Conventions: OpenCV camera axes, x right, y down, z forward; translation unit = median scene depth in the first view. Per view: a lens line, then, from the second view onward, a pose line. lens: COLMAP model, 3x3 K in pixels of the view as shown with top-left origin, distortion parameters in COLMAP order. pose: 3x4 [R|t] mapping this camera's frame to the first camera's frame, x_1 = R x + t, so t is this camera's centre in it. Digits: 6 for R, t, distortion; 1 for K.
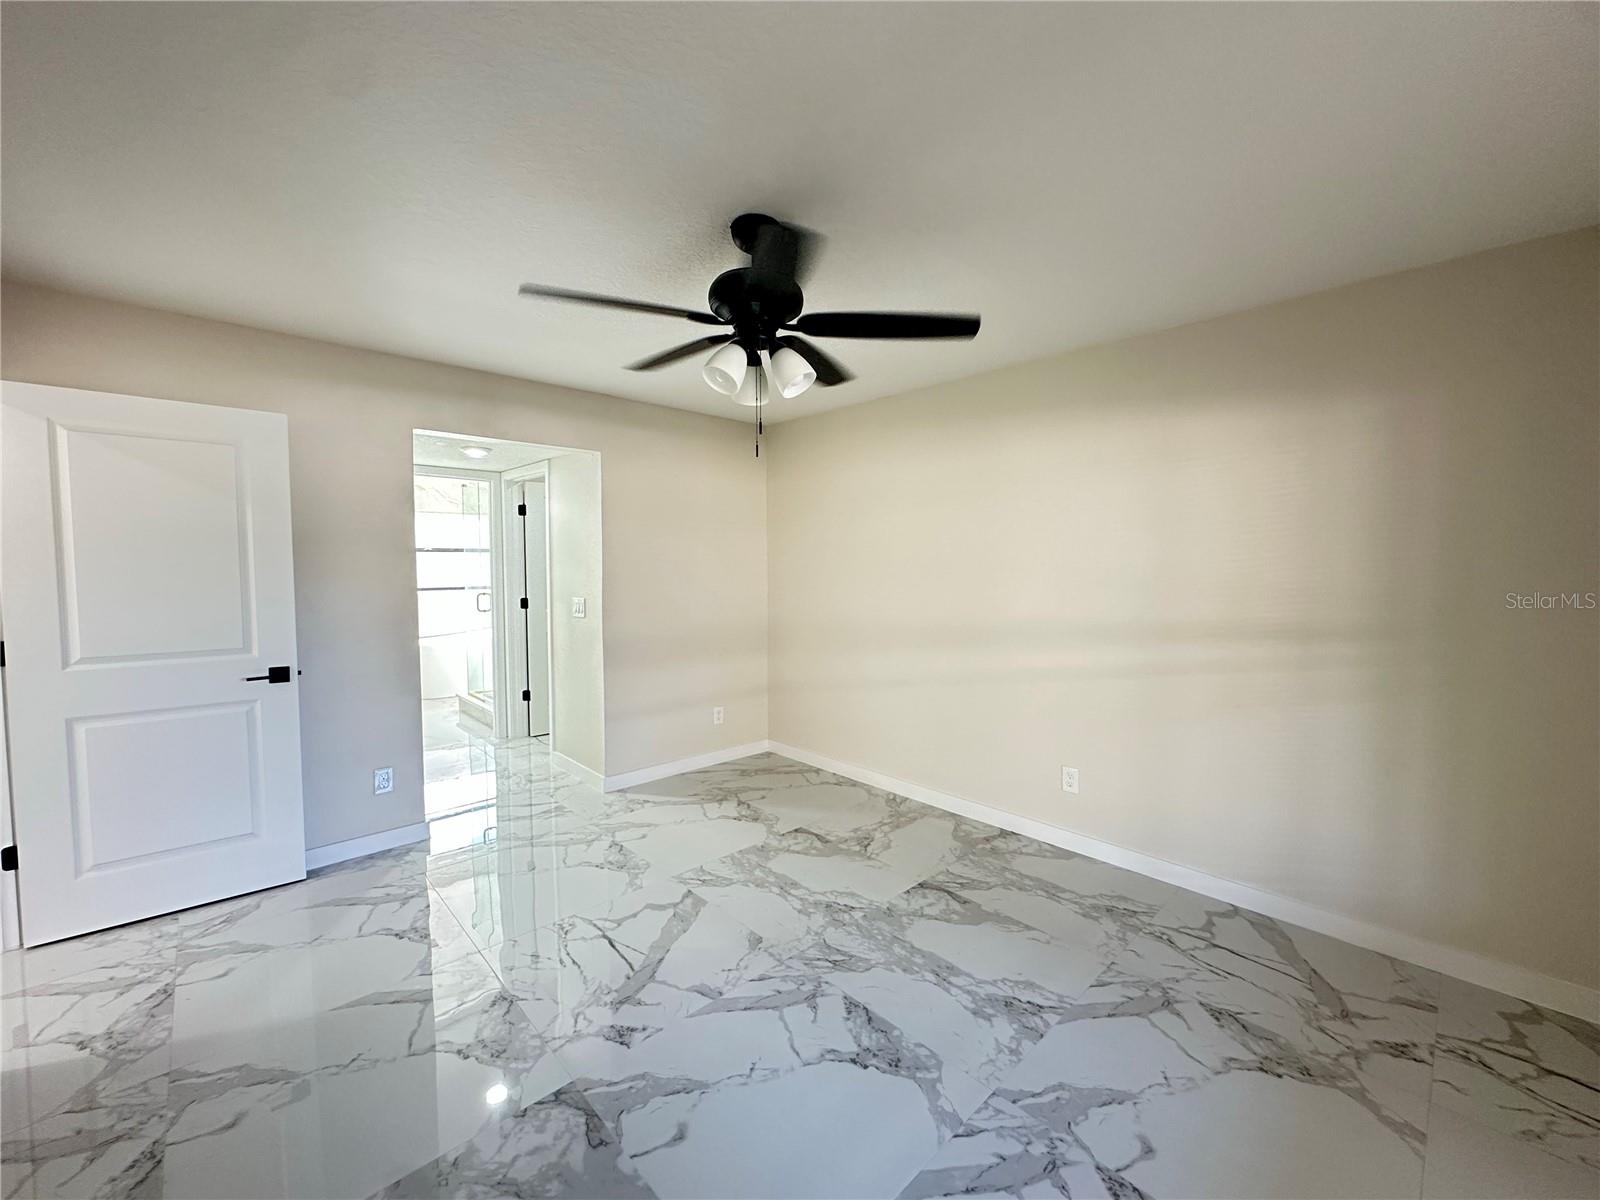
lens RADIAL K [[638.4, 0, 801.5], [0, 638.4, 598.6], [0, 0, 1]] dist [-0.003092, 0.000556]
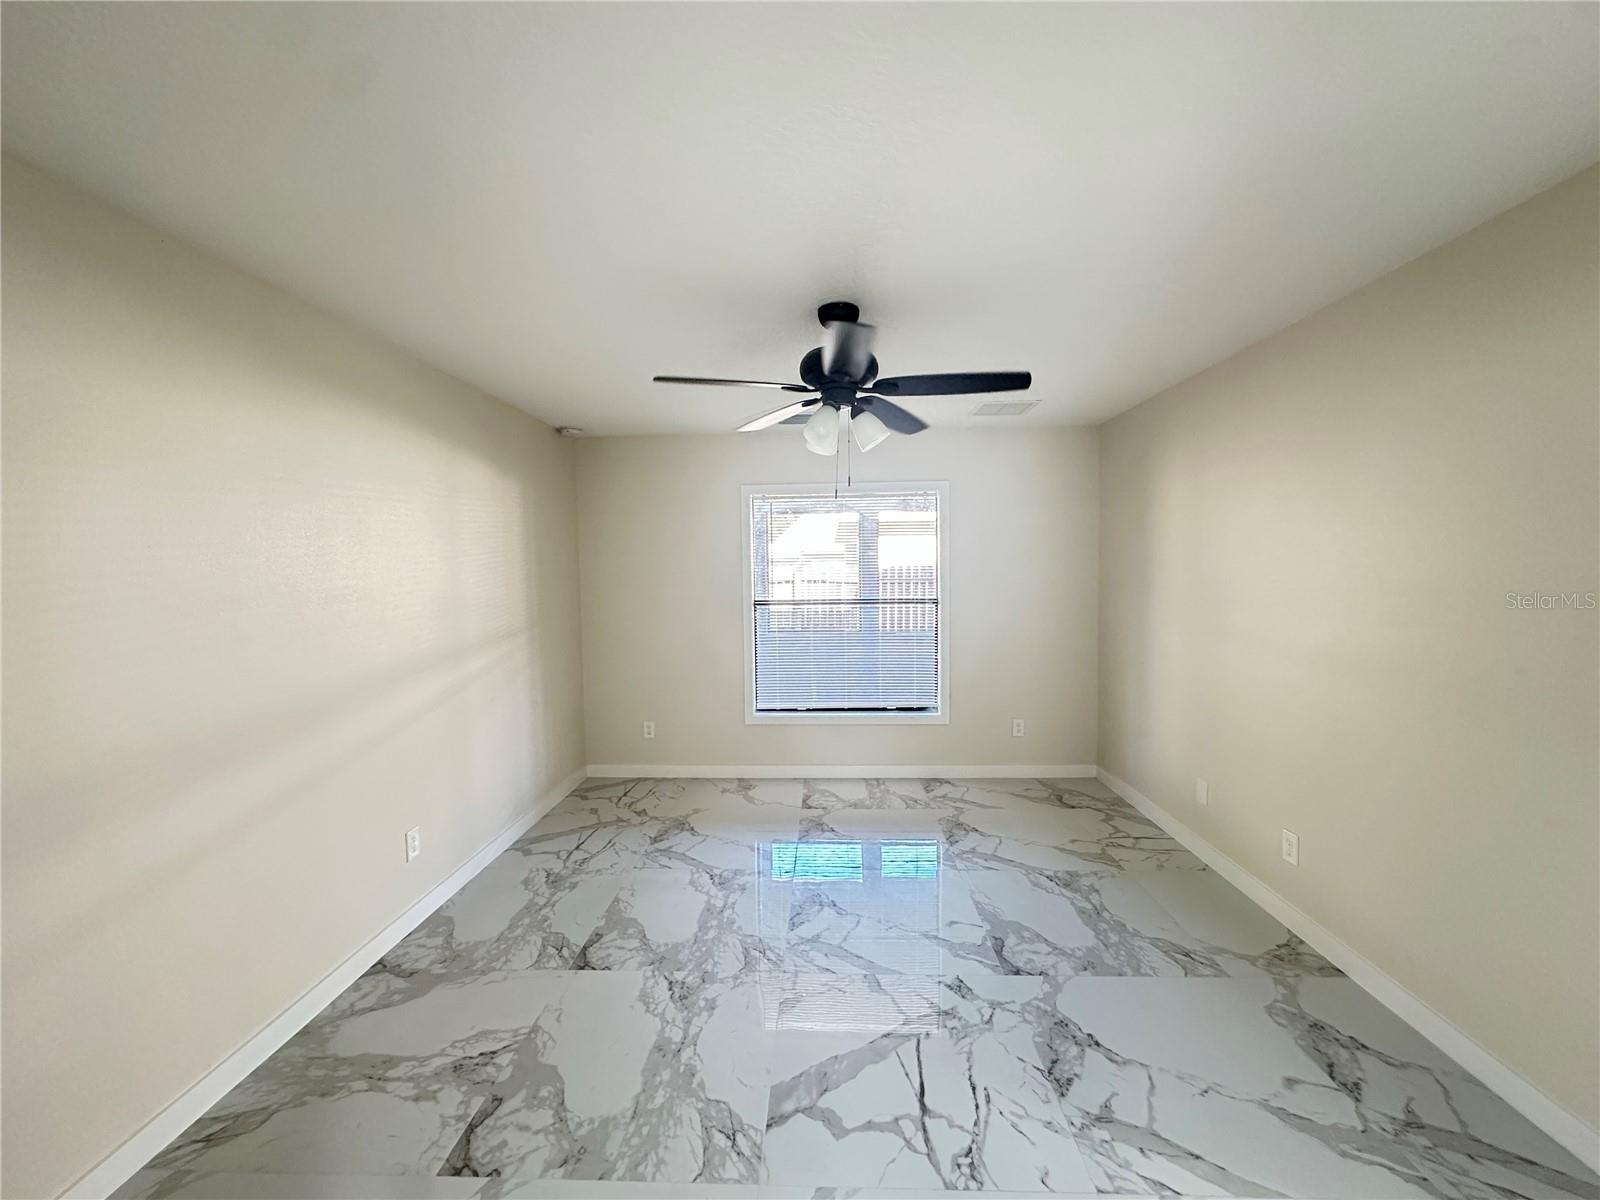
lens RADIAL K [[638.4, 0, 801.5], [0, 638.4, 598.6], [0, 0, 1]] dist [-0.003092, 0.000556]
pose [[-0.699639, -0.024212, 0.714086, -0.692723], [0.053910, 0.994788, 0.086549, -0.114161], [-0.712460, 0.099050, -0.694687, 1.498972]]
